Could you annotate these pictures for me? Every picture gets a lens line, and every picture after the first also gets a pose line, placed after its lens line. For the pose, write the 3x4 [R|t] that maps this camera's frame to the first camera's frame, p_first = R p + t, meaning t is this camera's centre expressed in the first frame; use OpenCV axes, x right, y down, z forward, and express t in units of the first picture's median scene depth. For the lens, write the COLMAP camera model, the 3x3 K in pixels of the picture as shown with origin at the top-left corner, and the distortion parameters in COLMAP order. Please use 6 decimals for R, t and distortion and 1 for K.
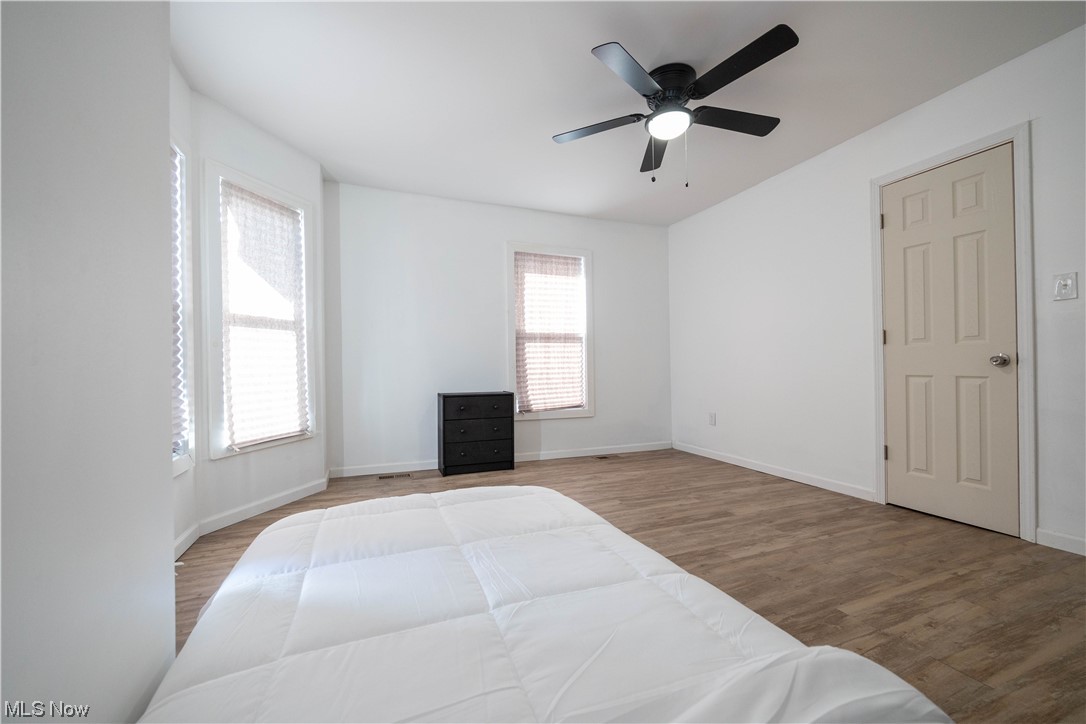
lens RADIAL K [[432.1, 0, 541.6], [0, 432.1, 362.7], [0, 0, 1]] dist [-0.006186, 0.000341]
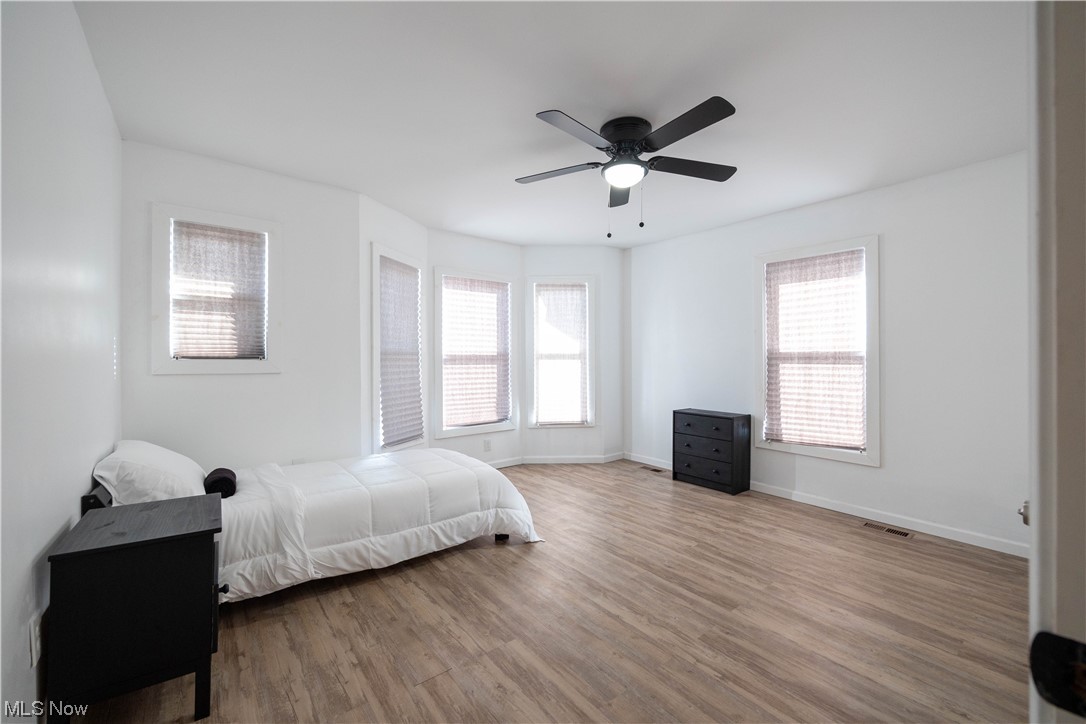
lens RADIAL K [[432.1, 0, 544.6], [0, 432.1, 361.8], [0, 0, 1]] dist [-0.006186, 0.000341]
pose [[0.288511, 0.018256, -0.957303, 0.952406], [0.003875, 0.999788, 0.020234, -0.098694], [0.957469, -0.009547, 0.288379, 0.400133]]
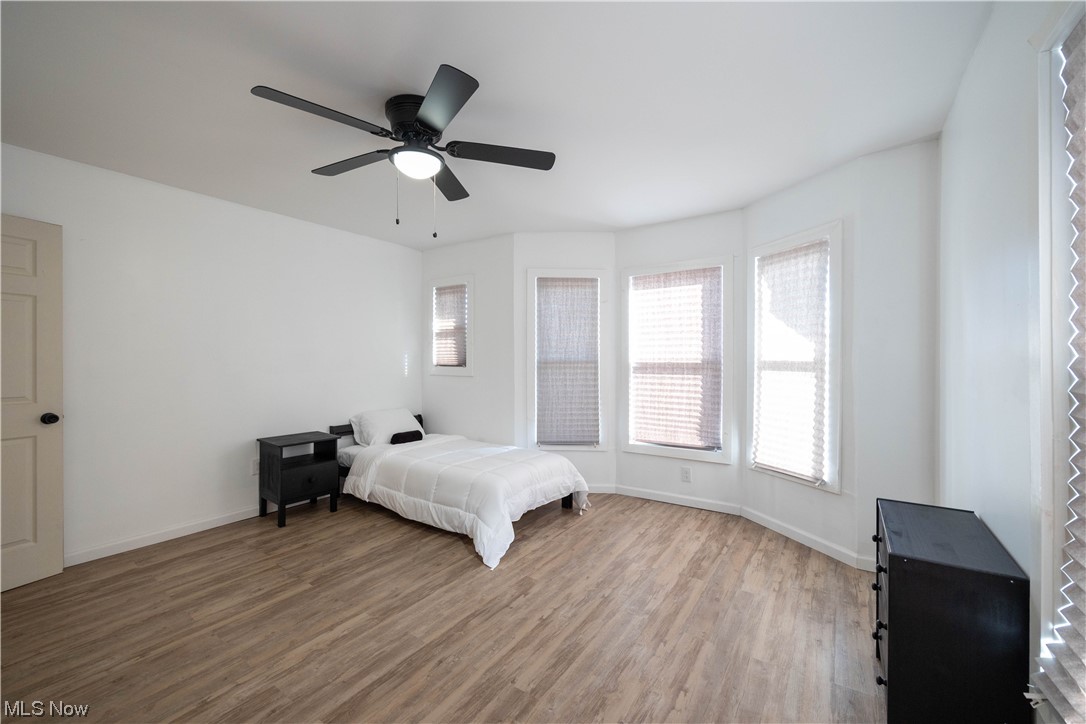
lens RADIAL K [[432.1, 0, 543.6], [0, 432.1, 361.9], [0, 0, 1]] dist [-0.006186, 0.000341]
pose [[-0.825783, 0.021242, -0.563587, 0.453762], [0.017421, 0.999774, 0.012156, -0.117618], [0.563719, 0.000220, -0.825967, 1.444390]]
